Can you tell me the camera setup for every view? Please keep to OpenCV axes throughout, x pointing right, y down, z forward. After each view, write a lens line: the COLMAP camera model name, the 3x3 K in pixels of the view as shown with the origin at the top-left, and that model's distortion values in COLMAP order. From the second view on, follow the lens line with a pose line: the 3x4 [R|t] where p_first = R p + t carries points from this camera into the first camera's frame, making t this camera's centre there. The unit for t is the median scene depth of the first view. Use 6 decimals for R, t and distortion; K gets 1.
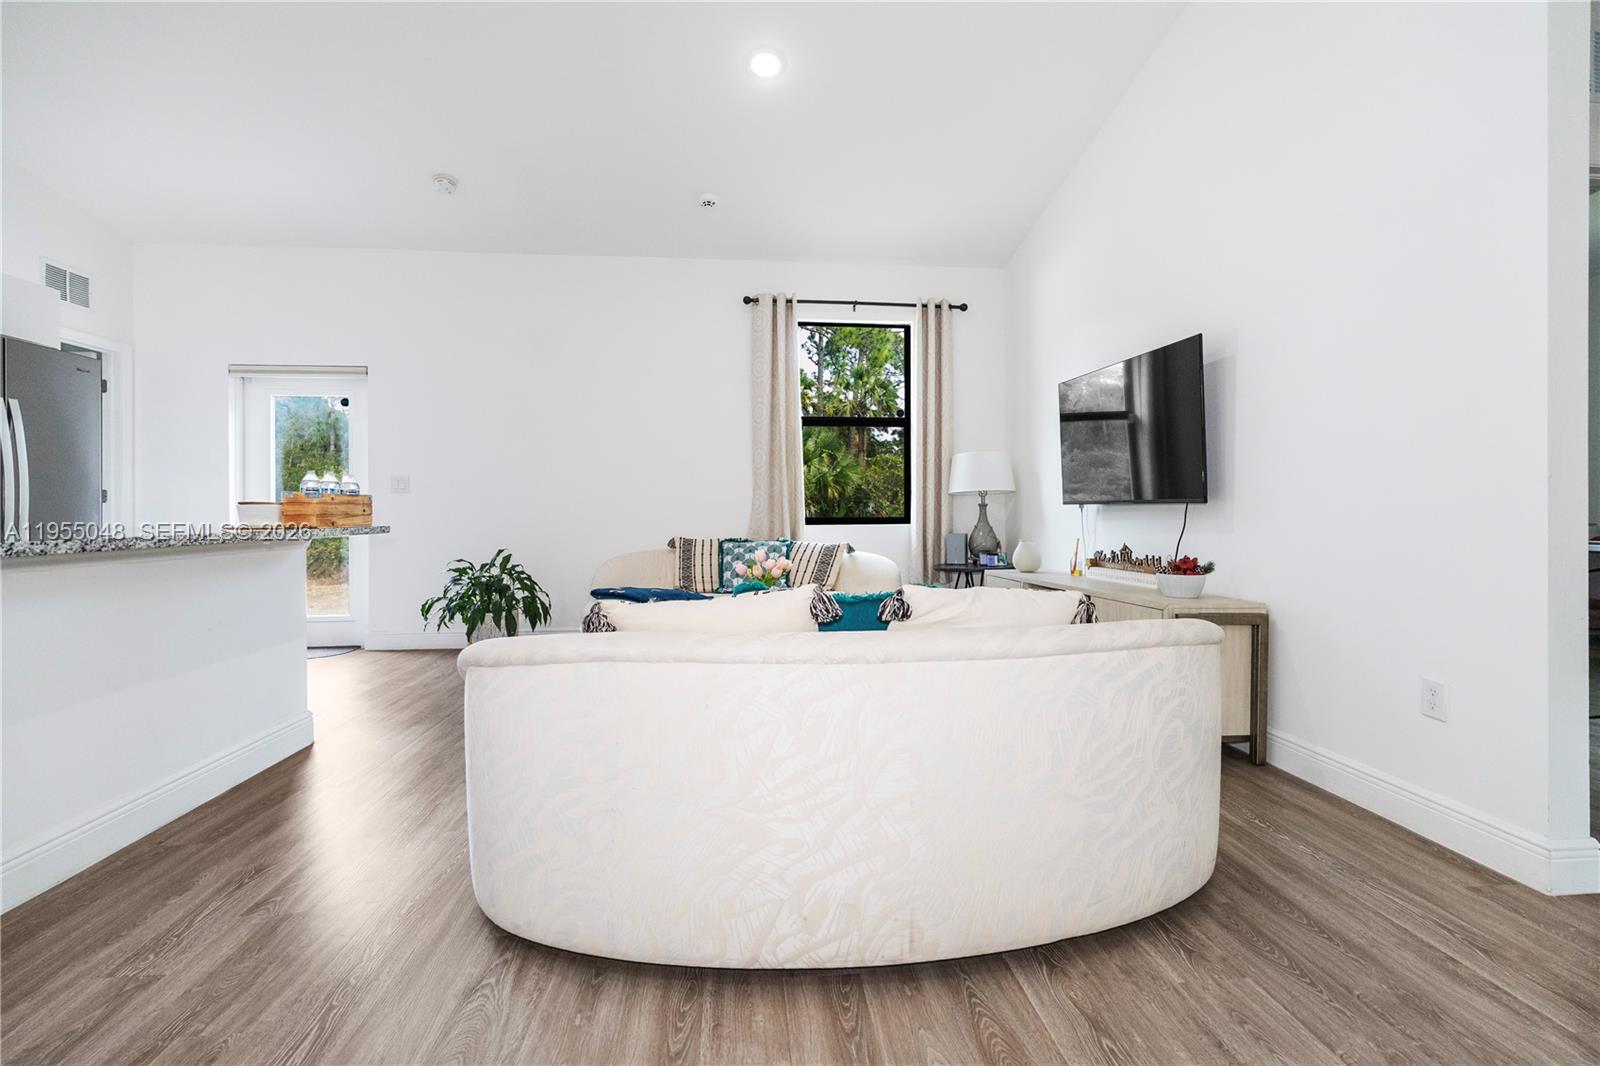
lens RADIAL K [[721.3, 0, 799.8], [0, 721.3, 508.1], [0, 0, 1]] dist [-0.003300, 0.000279]
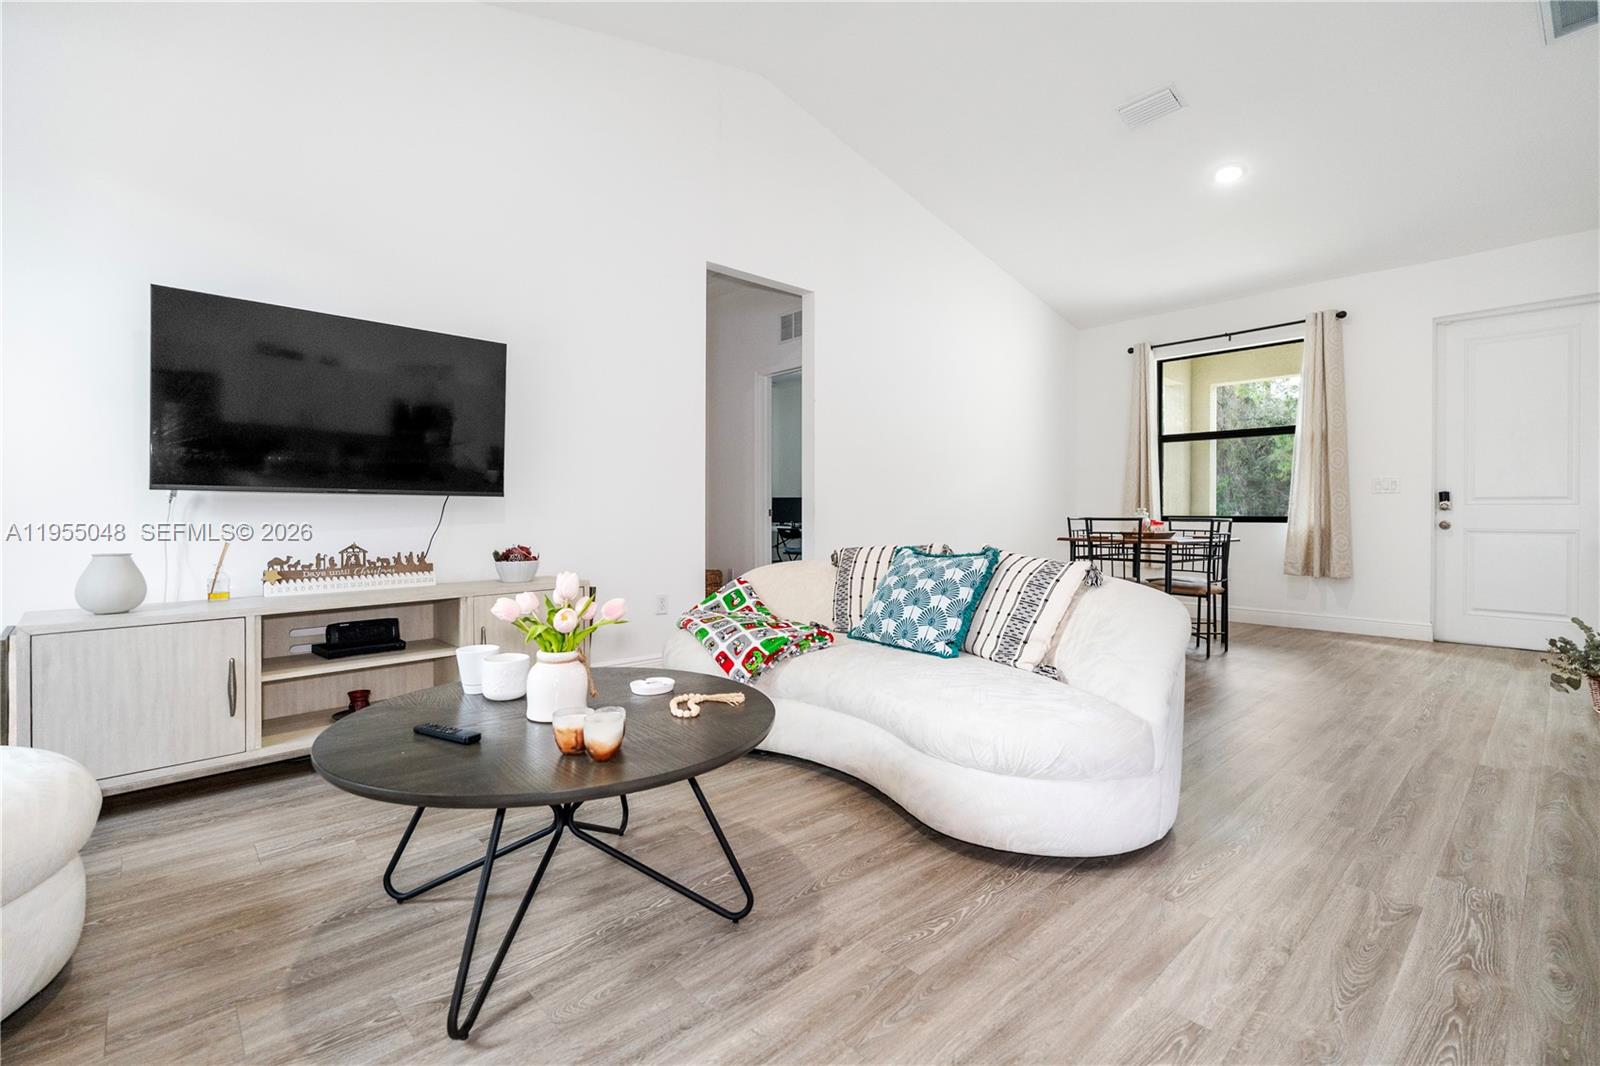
lens RADIAL K [[721.3, 0, 799.8], [0, 721.3, 508.1], [0, 0, 1]] dist [-0.003300, 0.000279]
pose [[-0.611261, 0.003839, 0.791420, -0.369408], [-0.003357, 0.999967, -0.007443, 0.011070], [-0.791422, -0.007206, -0.611227, 0.810144]]
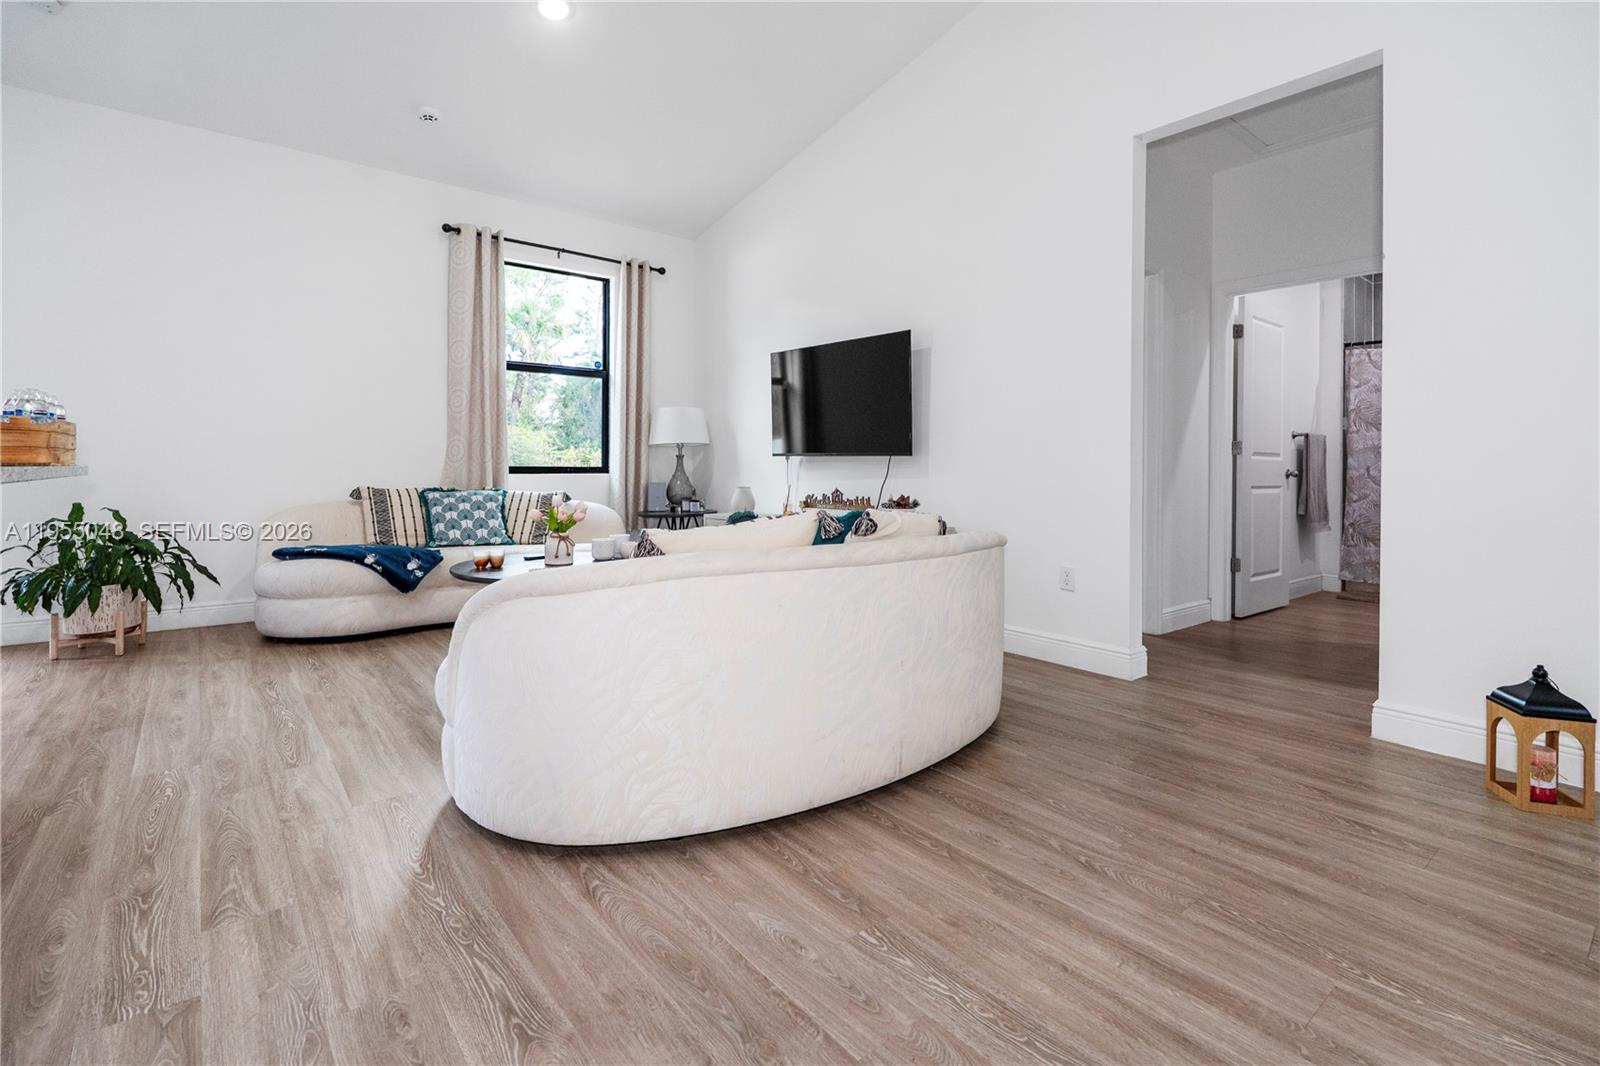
lens RADIAL K [[744.5, 0, 774.5], [0, 744.5, 462.0], [0, 0, 1]] dist [-0.003686, -0.000166]
pose [[0.843215, 0.013986, 0.537394, -0.245590], [-0.012487, 0.999901, -0.006430, 0.010610], [-0.537431, -0.001288, 0.843307, -0.022010]]
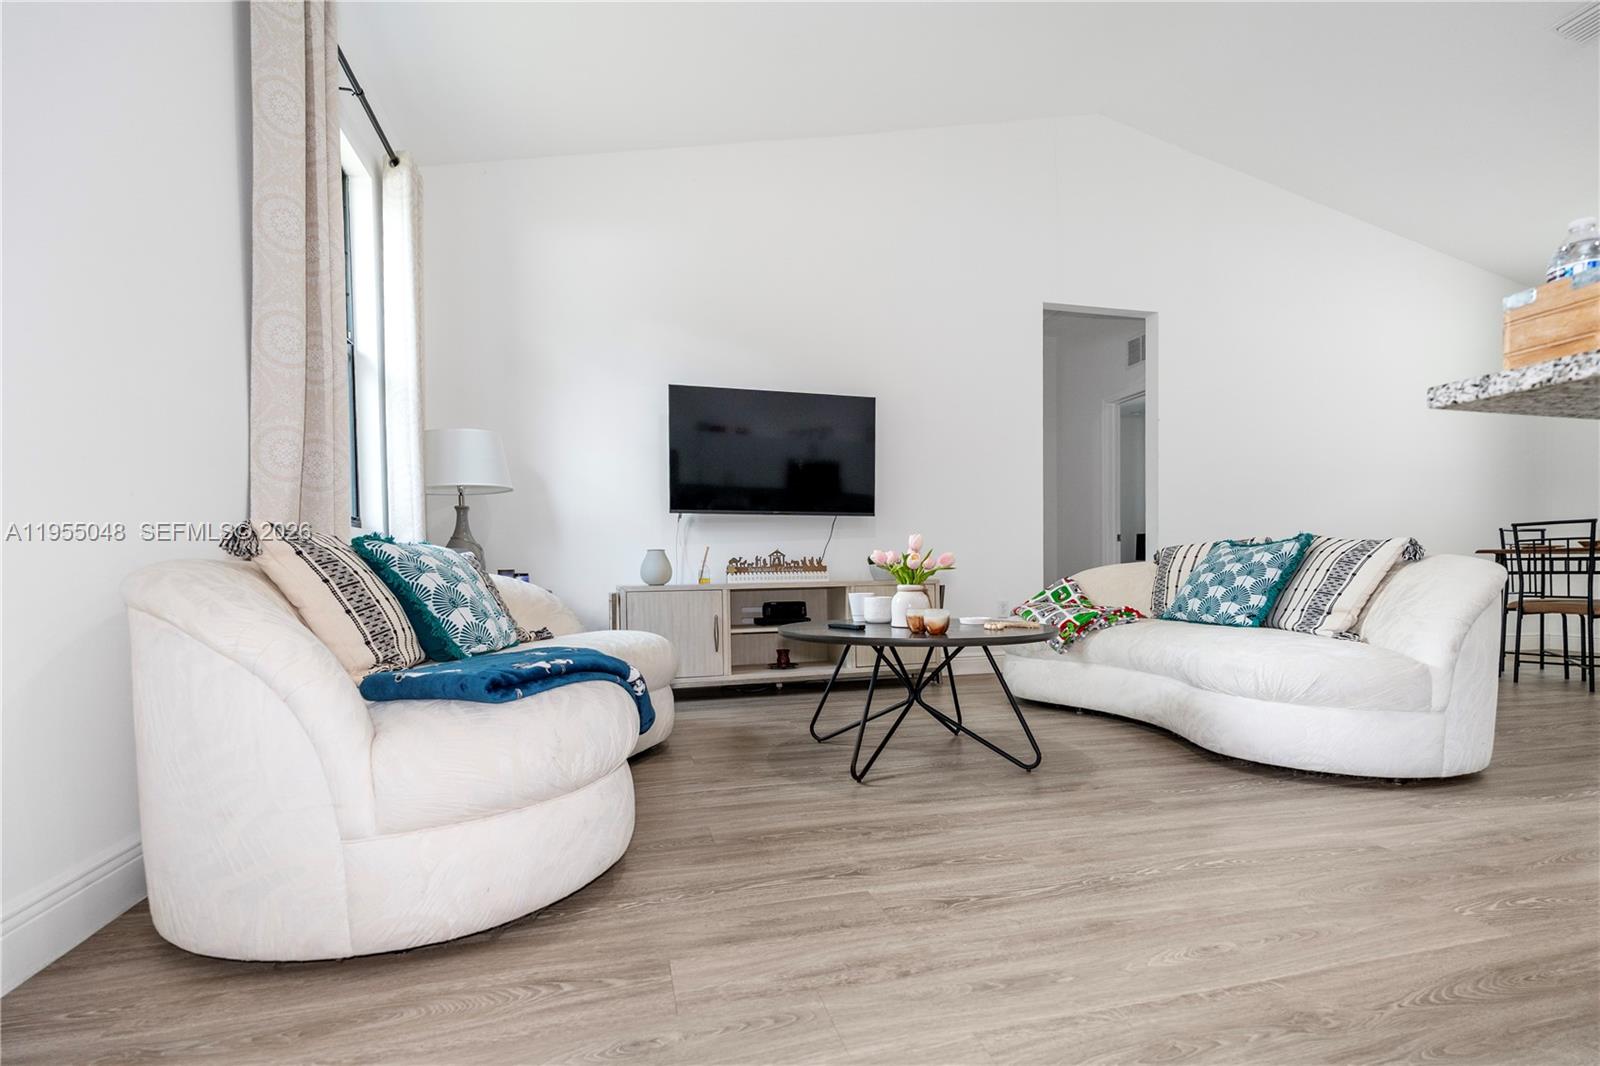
lens RADIAL K [[757.9, 0, 794.3], [0, 757.9, 582.7], [0, 0, 1]] dist [0.001290, 0.000727]
pose [[-0.163295, -0.007812, 0.986546, -0.559892], [0.007611, 0.999929, 0.009178, 0.068514], [-0.986548, 0.009007, -0.163224, 0.864600]]
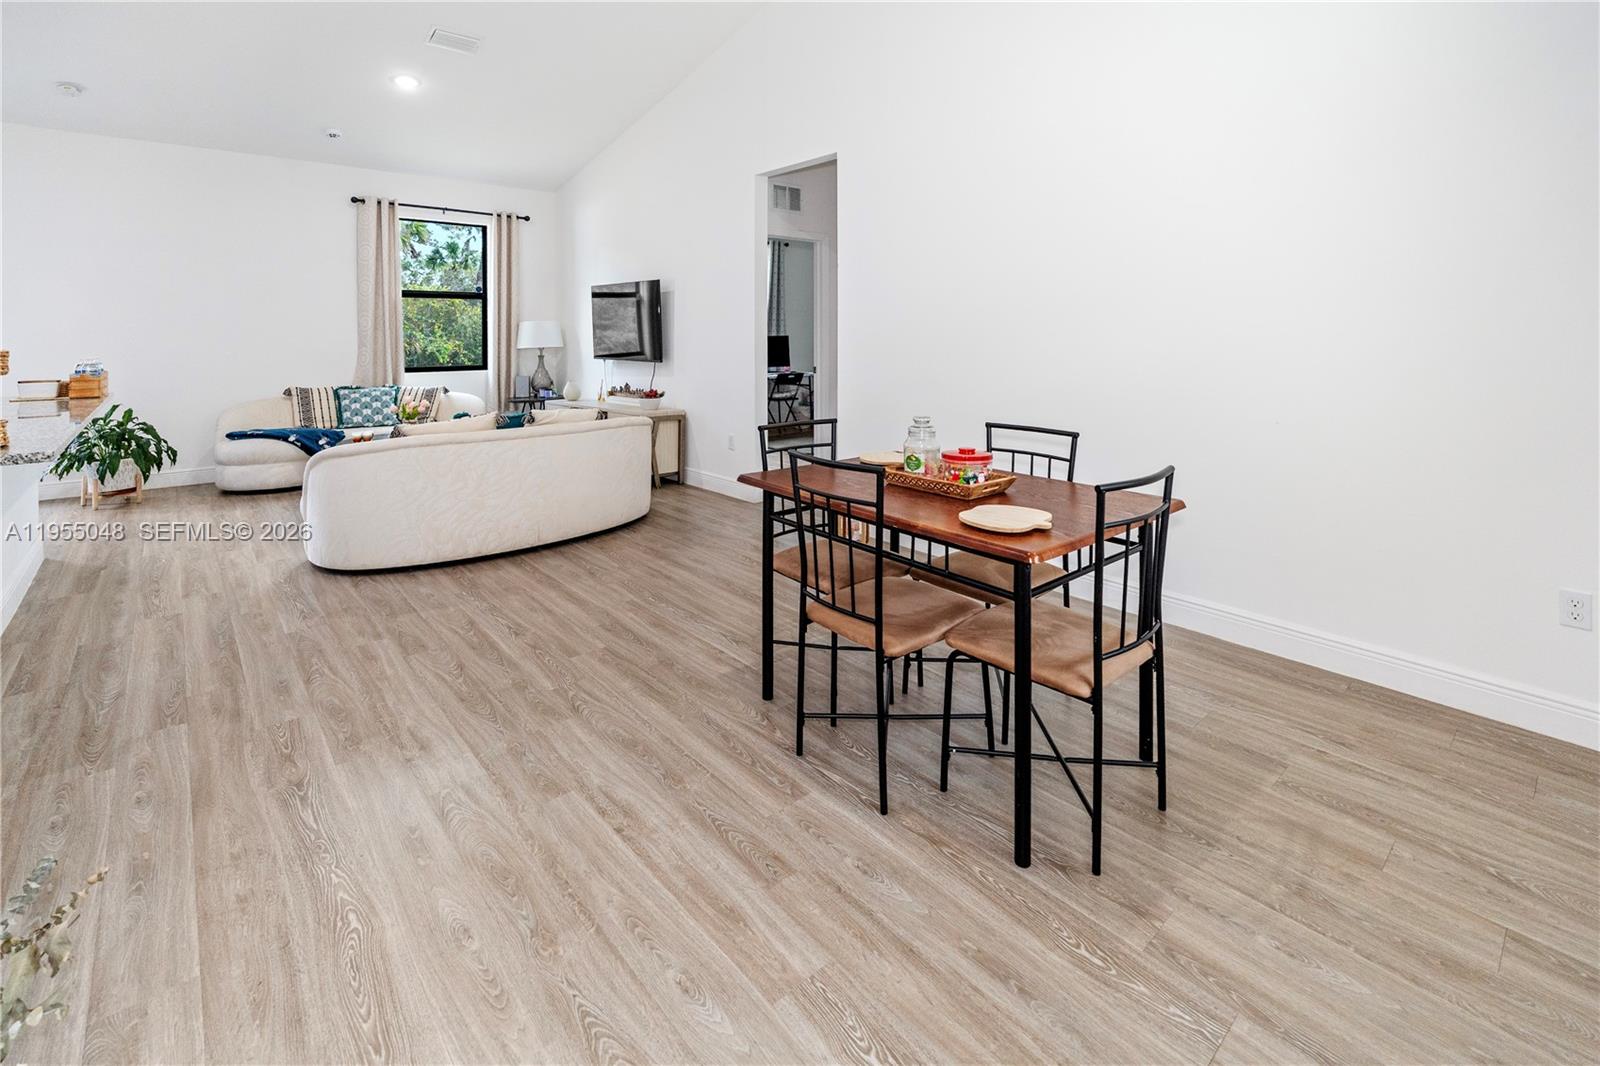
lens RADIAL K [[741.2, 0, 793.2], [0, 741.2, 331.6], [0, 0, 1]] dist [-0.002052, 0.000172]
pose [[0.820846, -0.000046, 0.571150, -0.200533], [0.000652, 0.999999, -0.000855, -0.056739], [-0.571149, 0.001074, 0.820845, -0.571708]]
